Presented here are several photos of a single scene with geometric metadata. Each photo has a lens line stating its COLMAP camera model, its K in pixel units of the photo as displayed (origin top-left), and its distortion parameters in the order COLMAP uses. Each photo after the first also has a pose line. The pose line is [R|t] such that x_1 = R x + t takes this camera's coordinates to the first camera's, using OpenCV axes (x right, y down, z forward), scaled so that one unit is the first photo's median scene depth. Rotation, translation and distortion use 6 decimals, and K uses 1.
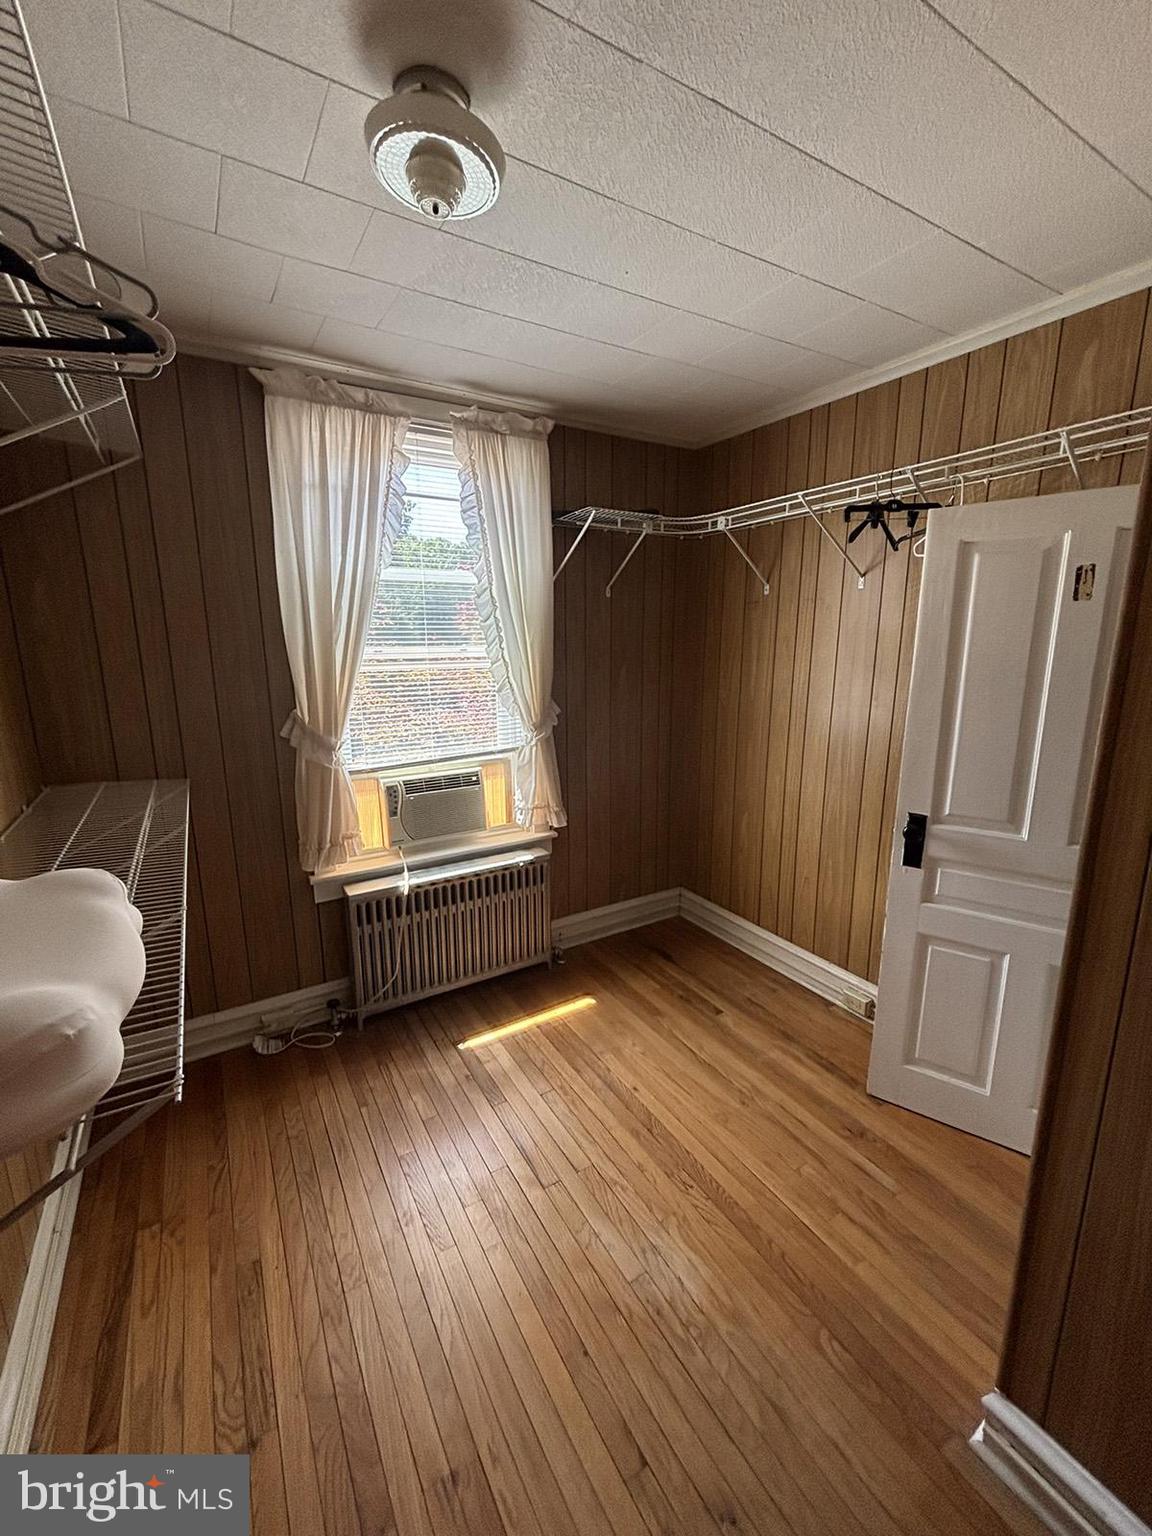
lens RADIAL K [[623.3, 0, 575.0], [0, 623.3, 764.3], [0, 0, 1]] dist [-0.000528, -0.000035]
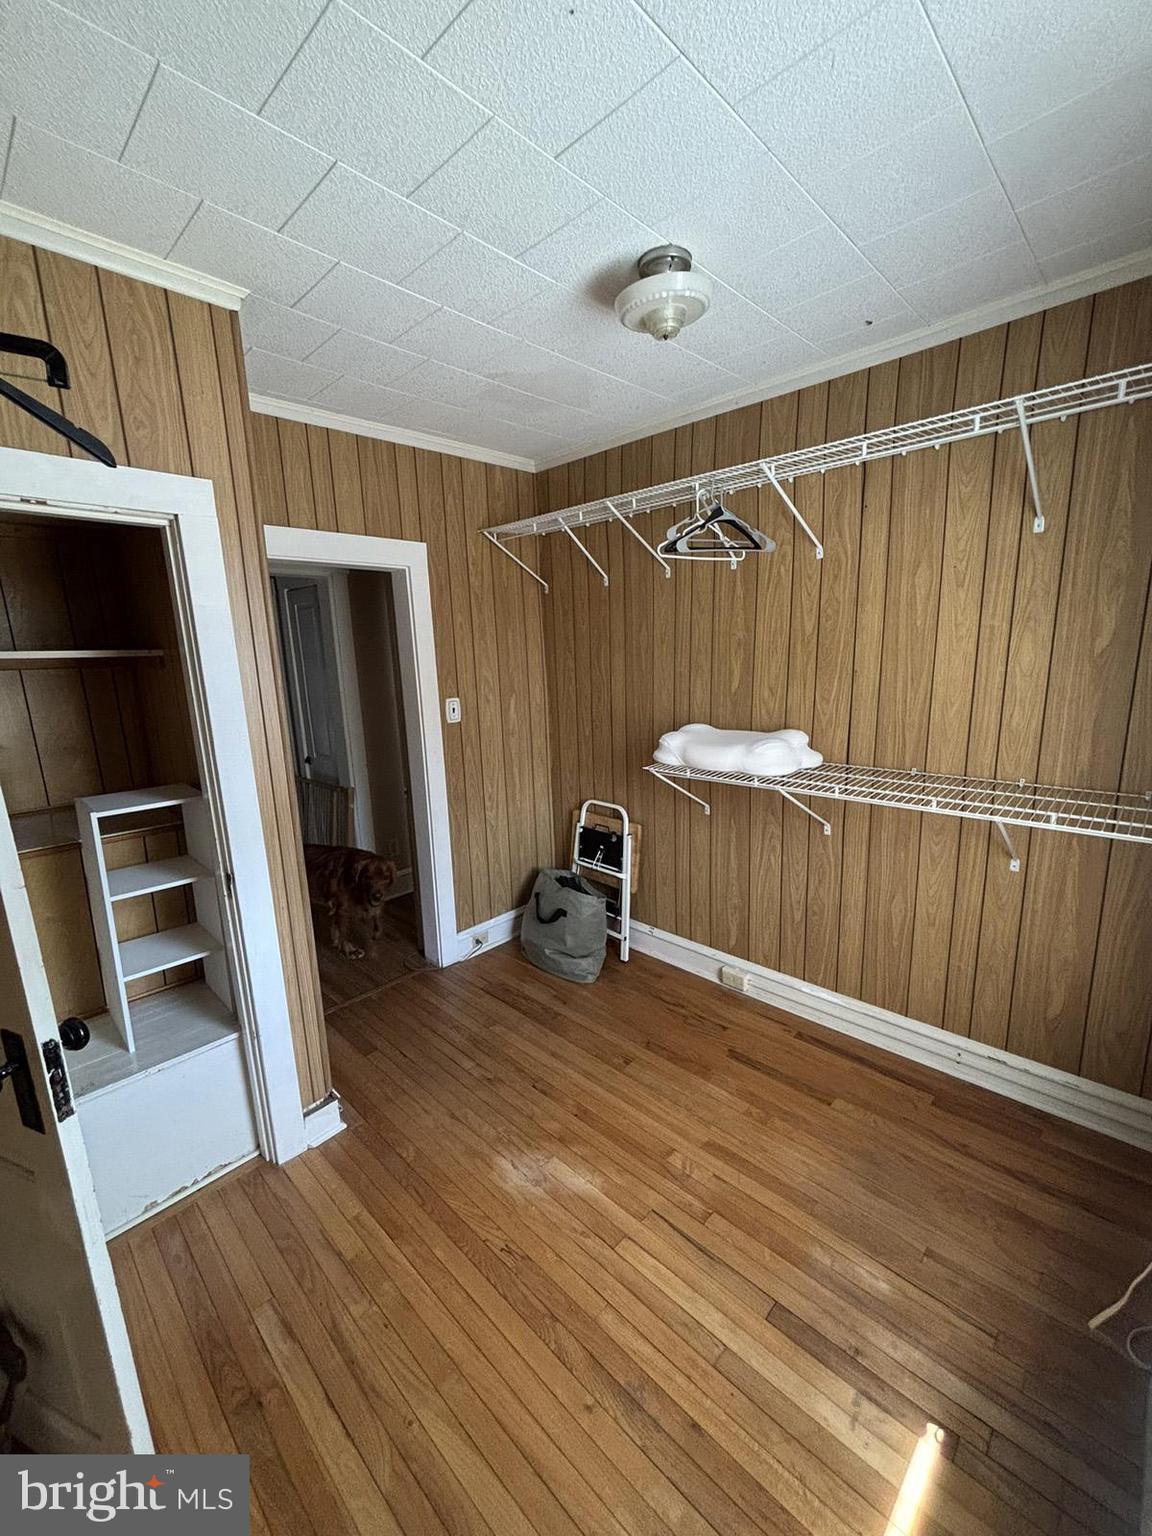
lens RADIAL K [[623.3, 0, 577.0], [0, 623.3, 771.2], [0, 0, 1]] dist [-0.000528, -0.000035]
pose [[-0.964836, 0.083596, -0.249206, 0.193165], [-0.021153, 0.920311, 0.390615, -0.254166], [0.262001, 0.382151, -0.886181, 1.219048]]
